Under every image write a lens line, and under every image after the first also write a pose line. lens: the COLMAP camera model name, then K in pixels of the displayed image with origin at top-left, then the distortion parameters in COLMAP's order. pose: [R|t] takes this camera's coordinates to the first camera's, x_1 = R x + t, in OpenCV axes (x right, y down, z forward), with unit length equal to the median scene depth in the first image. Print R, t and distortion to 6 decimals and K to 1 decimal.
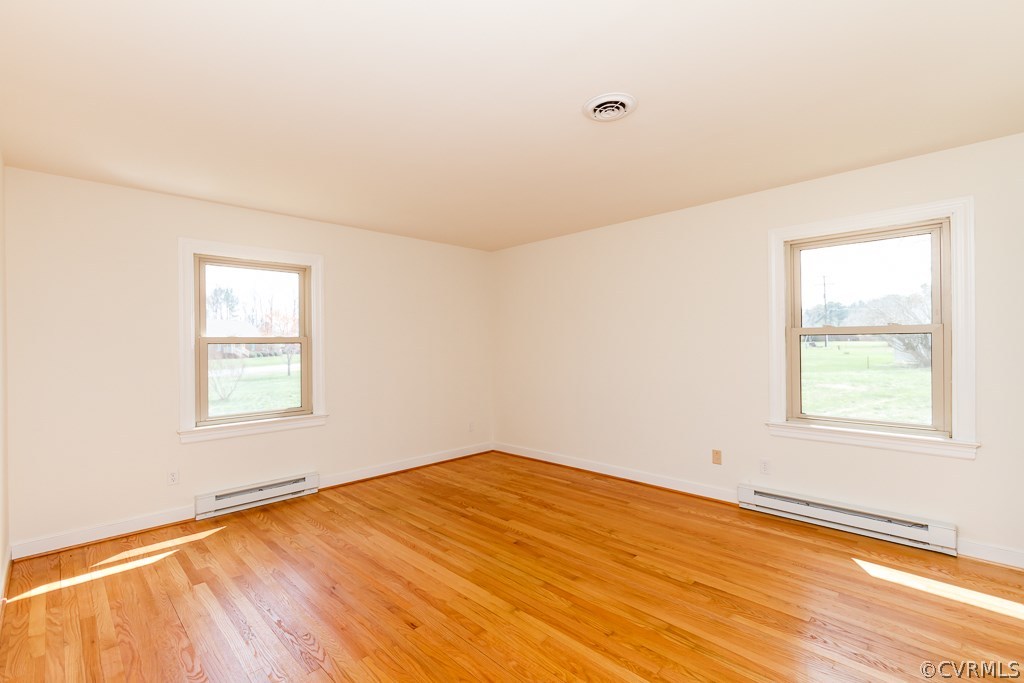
lens RADIAL K [[464.9, 0, 516.2], [0, 464.9, 344.2], [0, 0, 1]] dist [0.010183, -0.002392]
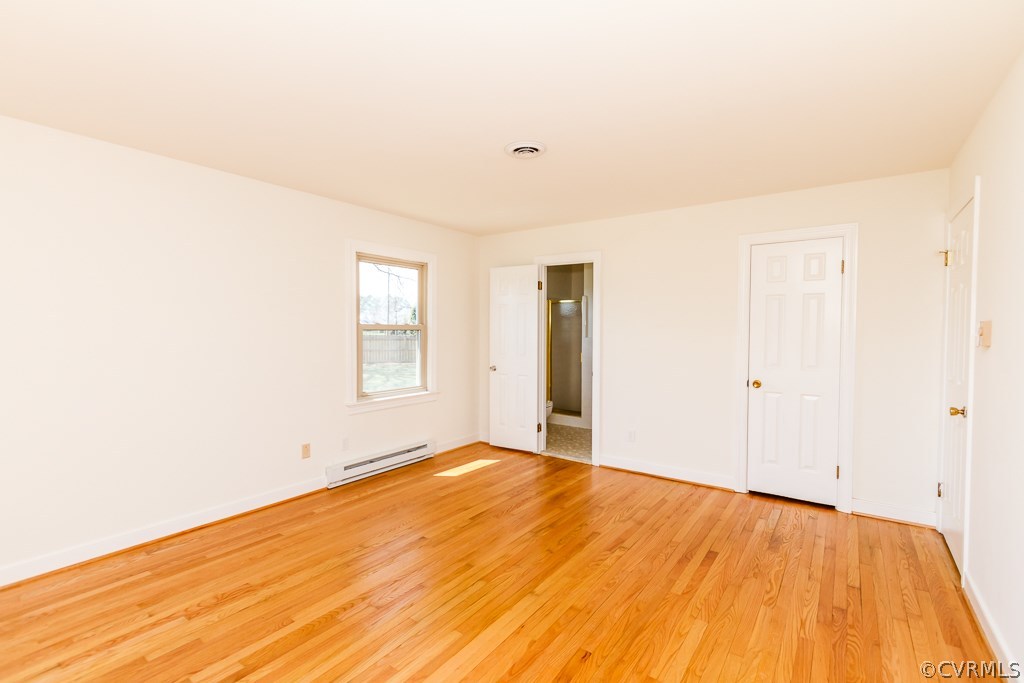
lens RADIAL K [[464.9, 0, 507.2], [0, 464.9, 343.0], [0, 0, 1]] dist [0.010183, -0.002392]
pose [[-0.165377, -0.013602, 0.986137, -0.711448], [-0.005333, 0.999903, 0.012897, -0.001375], [-0.986216, -0.003126, -0.165433, 0.866992]]
